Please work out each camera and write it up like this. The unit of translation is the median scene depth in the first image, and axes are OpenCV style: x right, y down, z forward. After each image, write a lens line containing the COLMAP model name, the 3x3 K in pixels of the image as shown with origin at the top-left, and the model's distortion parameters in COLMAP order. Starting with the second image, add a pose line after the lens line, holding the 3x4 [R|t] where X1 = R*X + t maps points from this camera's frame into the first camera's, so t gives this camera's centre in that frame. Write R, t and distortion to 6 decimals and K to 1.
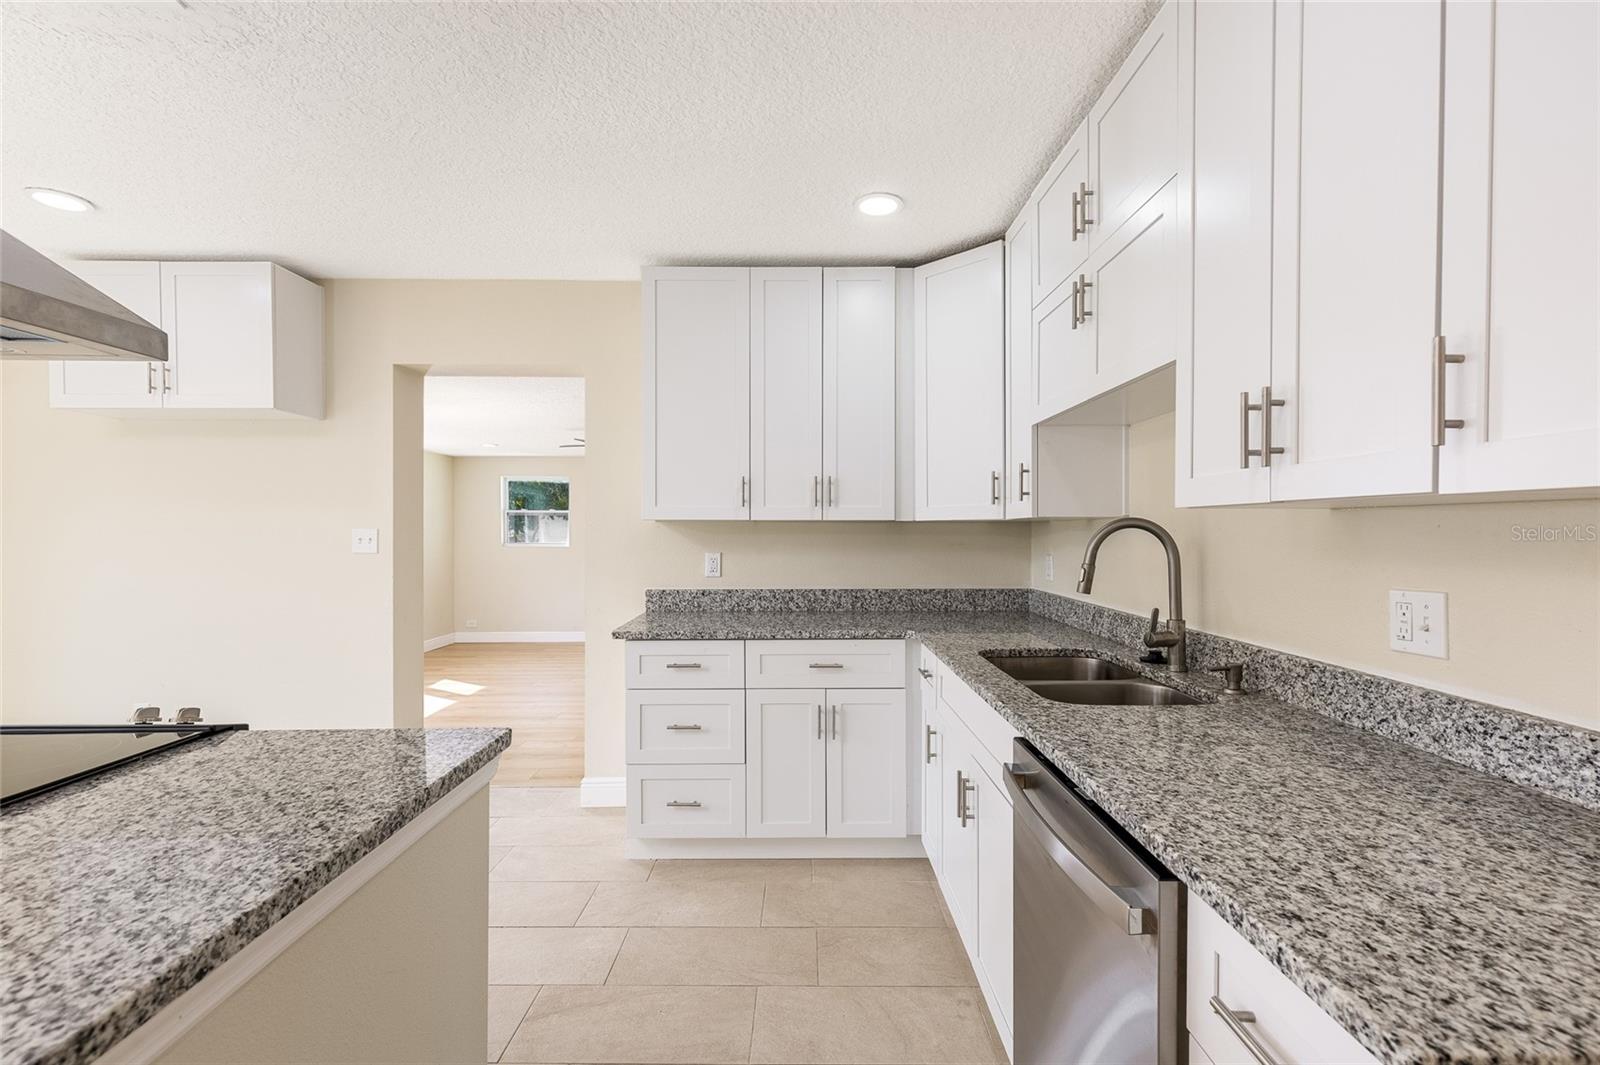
lens RADIAL K [[718.7, 0, 803.3], [0, 718.7, 535.8], [0, 0, 1]] dist [0.006067, -0.000654]
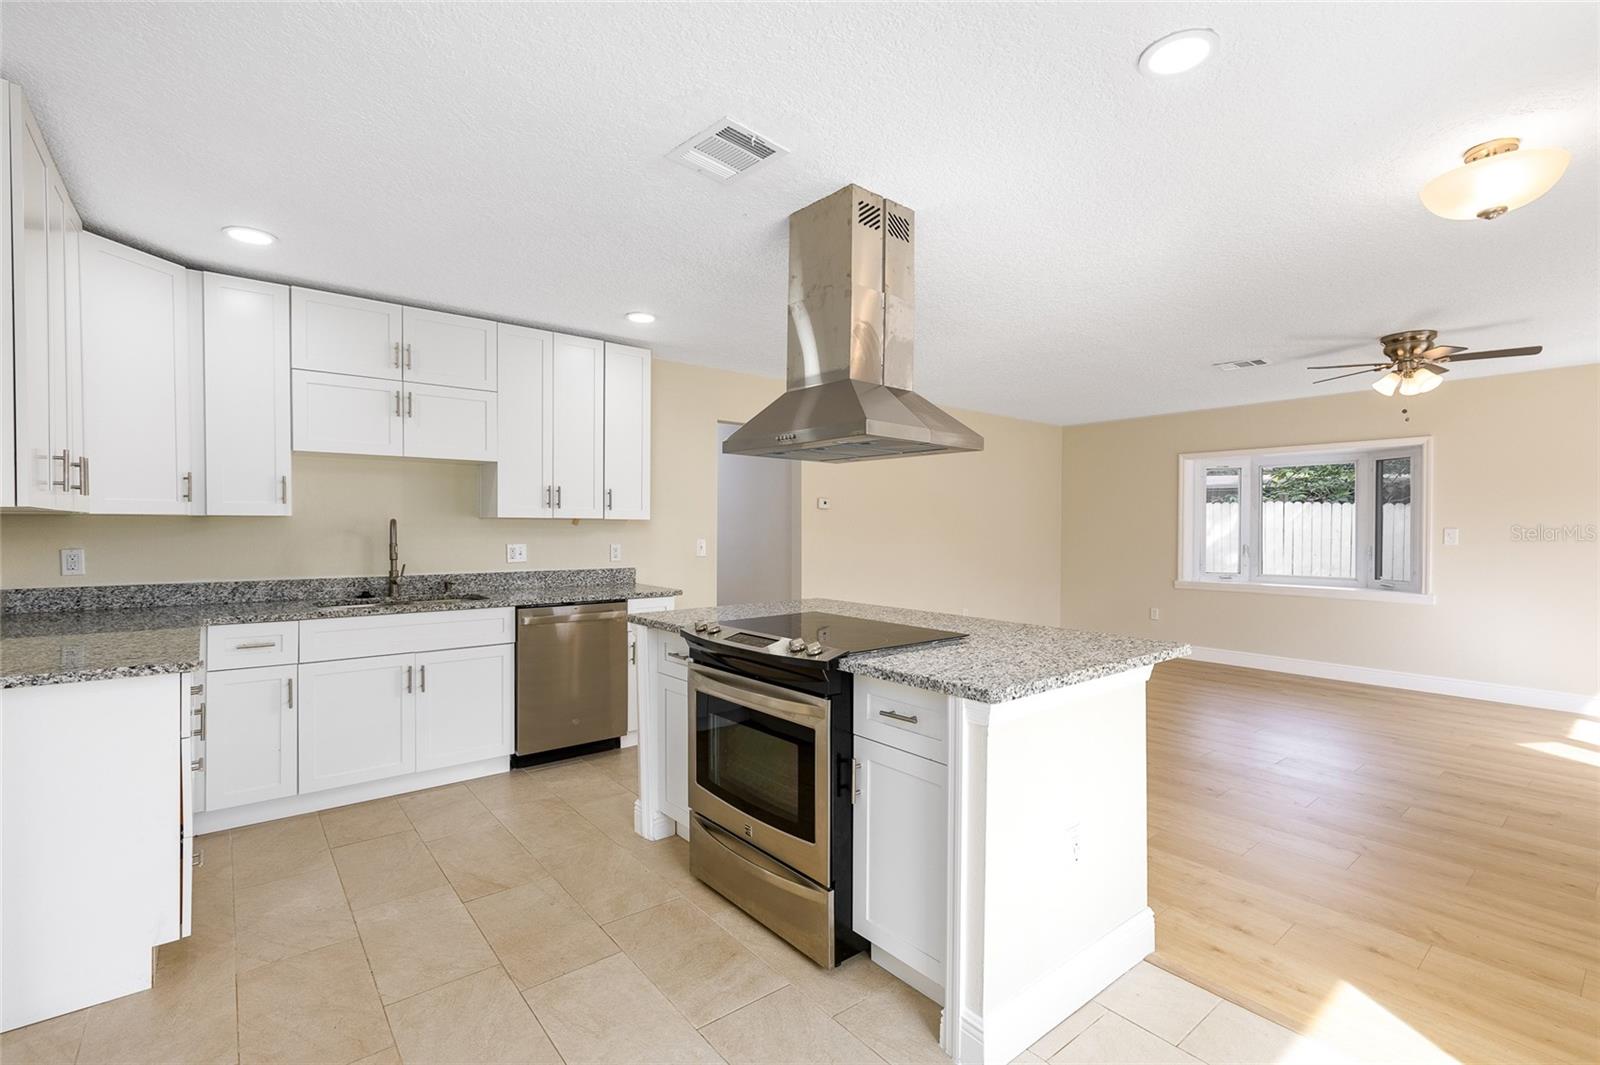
lens RADIAL K [[718.7, 0, 803.3], [0, 718.7, 535.8], [0, 0, 1]] dist [0.006067, -0.000654]
pose [[-0.625061, -0.015234, 0.780427, -1.349541], [-0.000602, 0.999819, 0.019034, -0.013620], [-0.780576, 0.011428, -0.624957, 1.061487]]
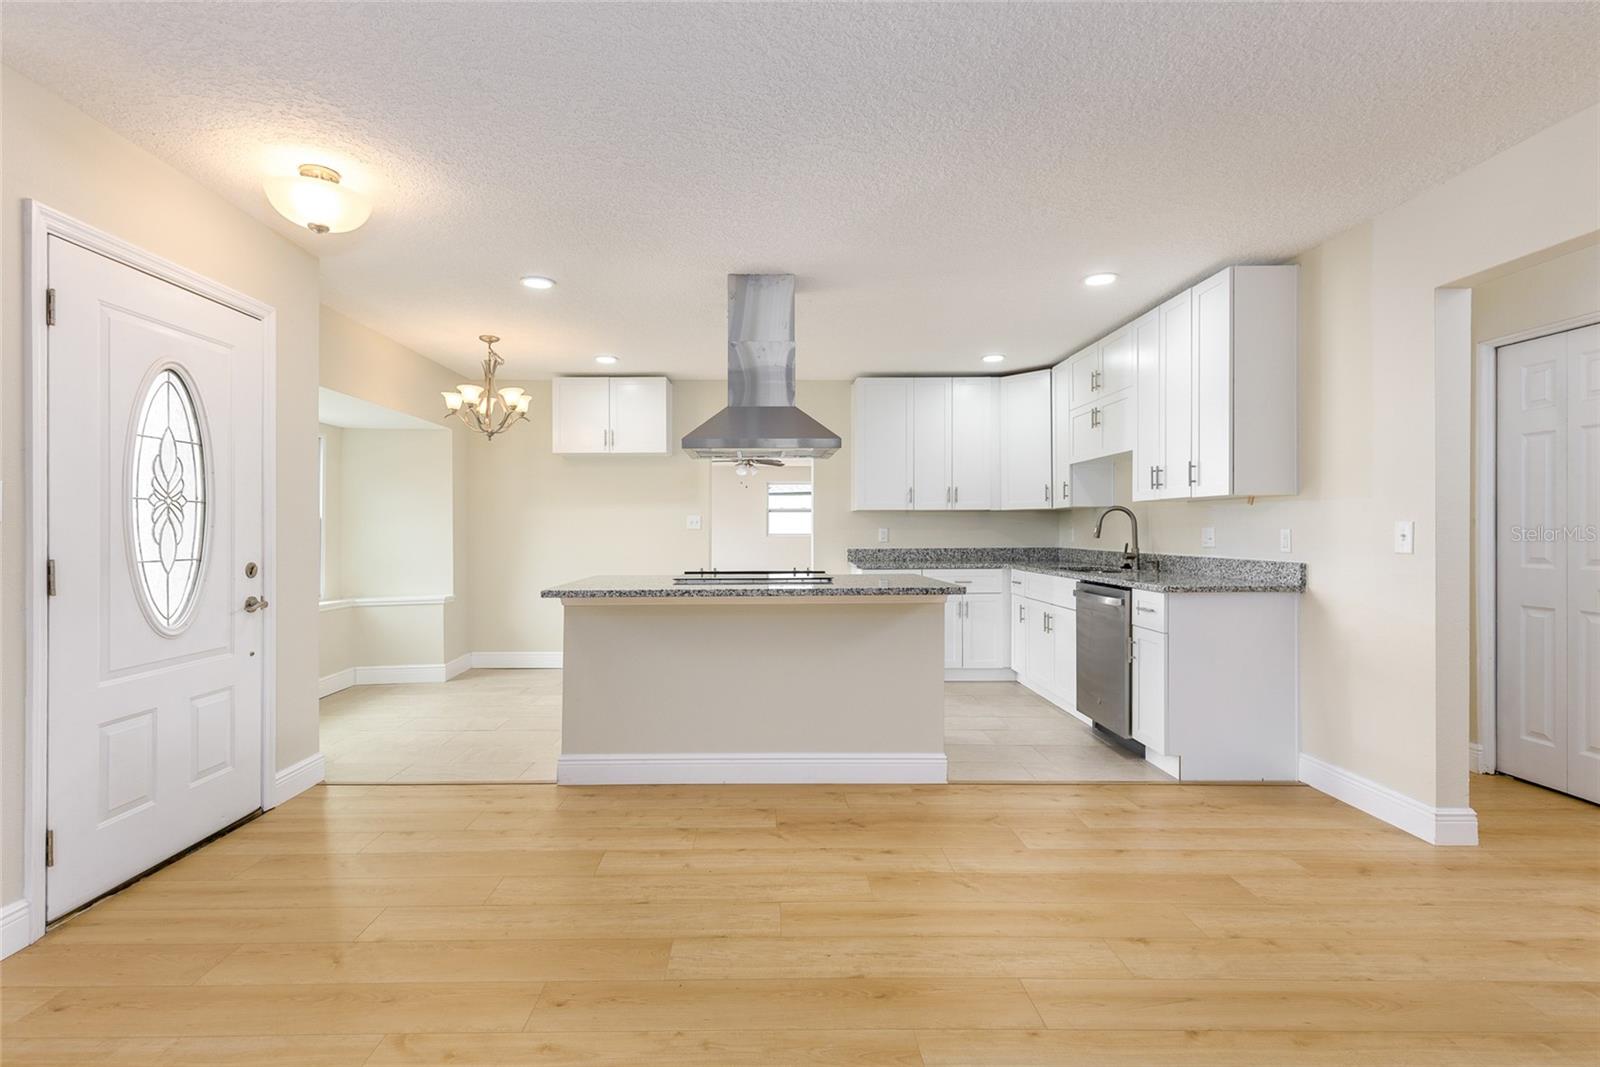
lens RADIAL K [[738.1, 0, 766.0], [0, 738.1, 534.3], [0, 0, 1]] dist [0.008412, 0.000107]
pose [[0.999963, -0.003181, -0.008004, -0.545727], [0.003162, 0.999992, -0.002387, 0.055842], [0.008012, 0.002362, 0.999965, -1.160670]]
